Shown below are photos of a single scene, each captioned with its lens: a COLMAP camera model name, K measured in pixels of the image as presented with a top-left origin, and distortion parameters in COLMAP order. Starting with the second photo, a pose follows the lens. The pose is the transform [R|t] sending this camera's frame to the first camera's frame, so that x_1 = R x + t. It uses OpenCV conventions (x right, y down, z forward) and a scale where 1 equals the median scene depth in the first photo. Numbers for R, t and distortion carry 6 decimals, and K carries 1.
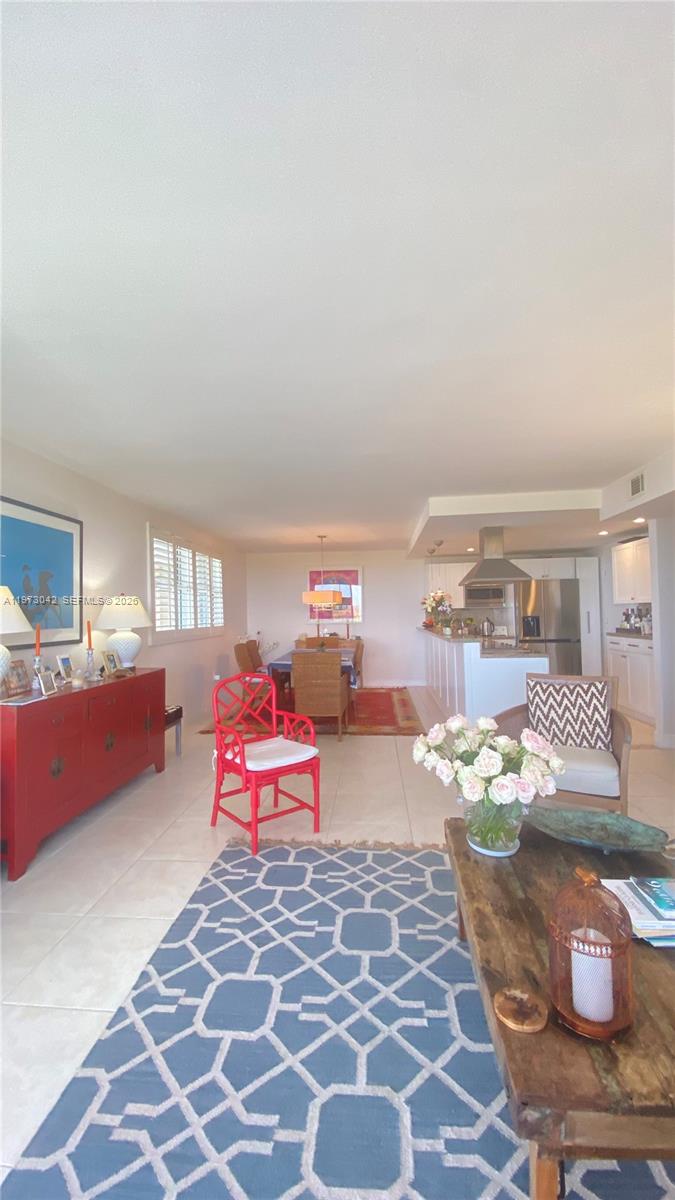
lens RADIAL K [[485.4, 0, 335.5], [0, 485.4, 602.9], [0, 0, 1]] dist [0.052575, -0.043060]
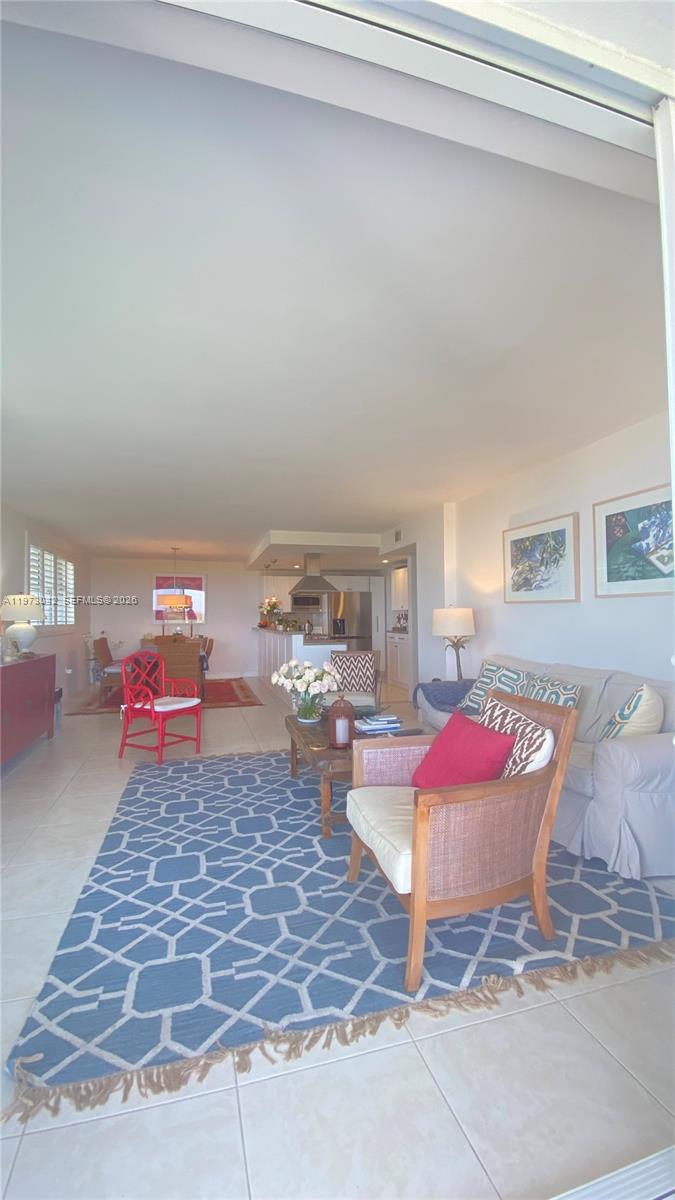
lens RADIAL K [[485.4, 0, 335.5], [0, 485.4, 602.9], [0, 0, 1]] dist [0.052575, -0.043060]
pose [[0.935735, 0.025842, 0.351757, -0.097186], [-0.020574, 0.999613, -0.018706, 0.010755], [-0.352104, 0.010267, 0.935904, -0.301027]]
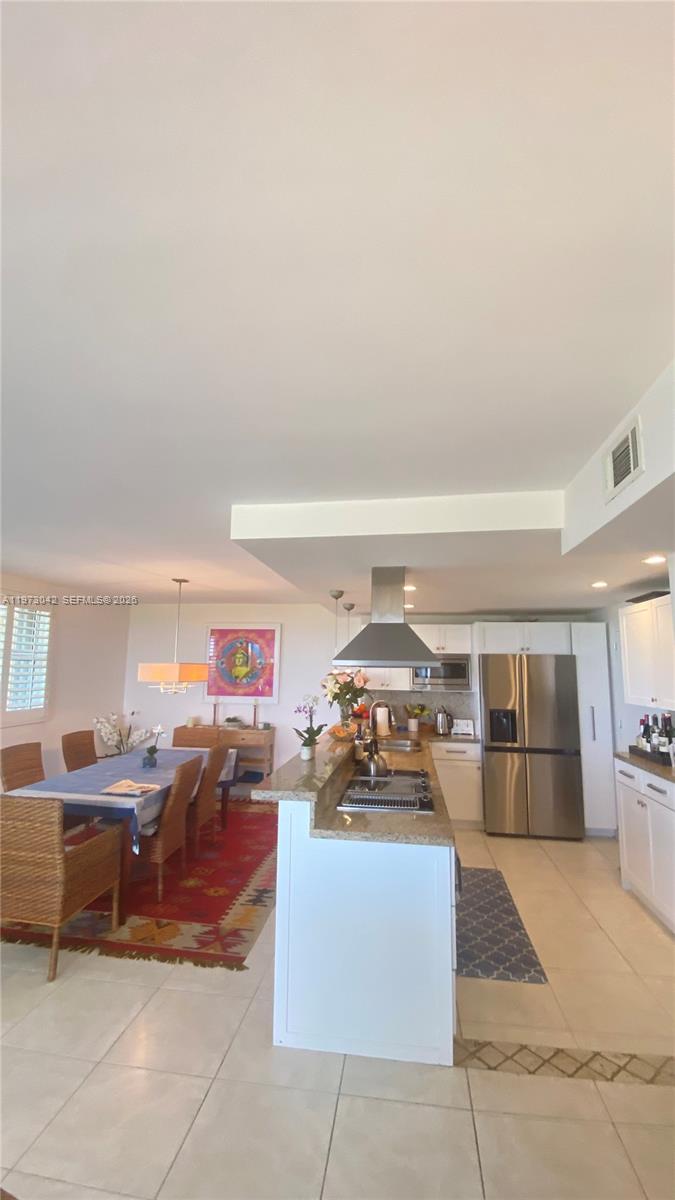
lens RADIAL K [[494.6, 0, 335.0], [0, 494.6, 602.8], [0, 0, 1]] dist [0.027936, -0.021717]
pose [[0.997643, 0.024010, -0.064285, 0.282970], [-0.030832, 0.993746, -0.107320, -0.048194], [0.061306, 0.109049, 0.992144, 0.412026]]
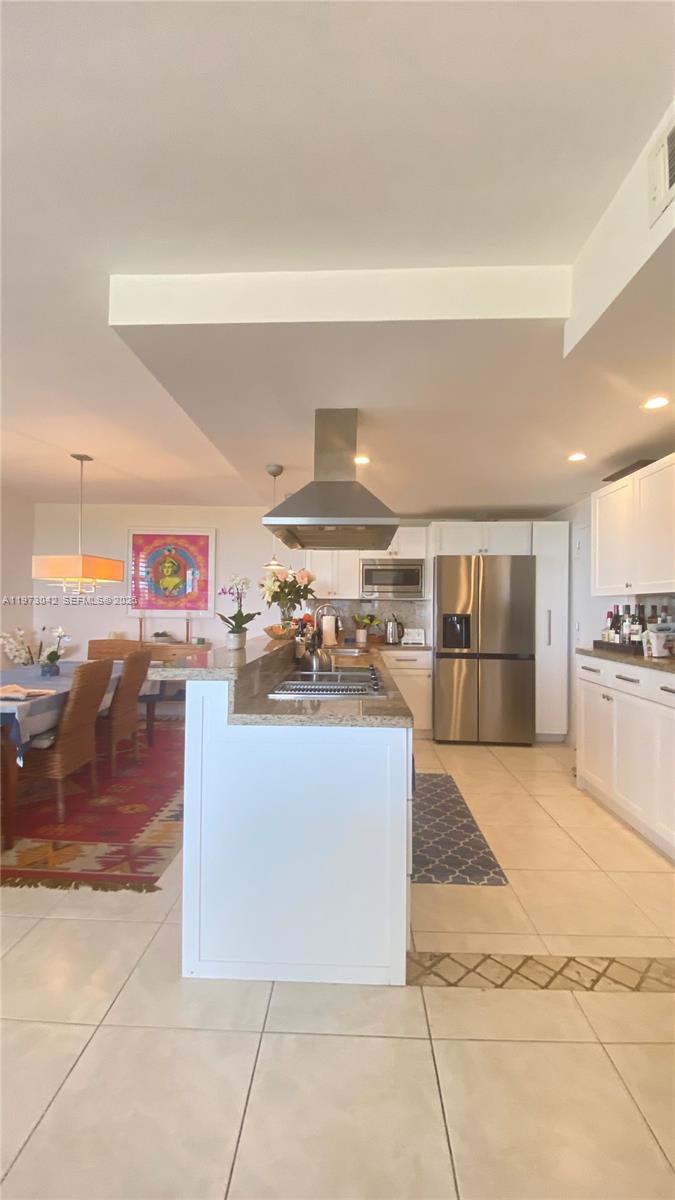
lens RADIAL K [[494.6, 0, 335.0], [0, 494.6, 602.8], [0, 0, 1]] dist [0.027936, -0.021717]
pose [[0.998517, 0.032312, 0.043819, 0.290843], [-0.032810, 0.999404, 0.010696, 0.014291], [-0.043447, -0.012118, 0.998982, 0.519020]]
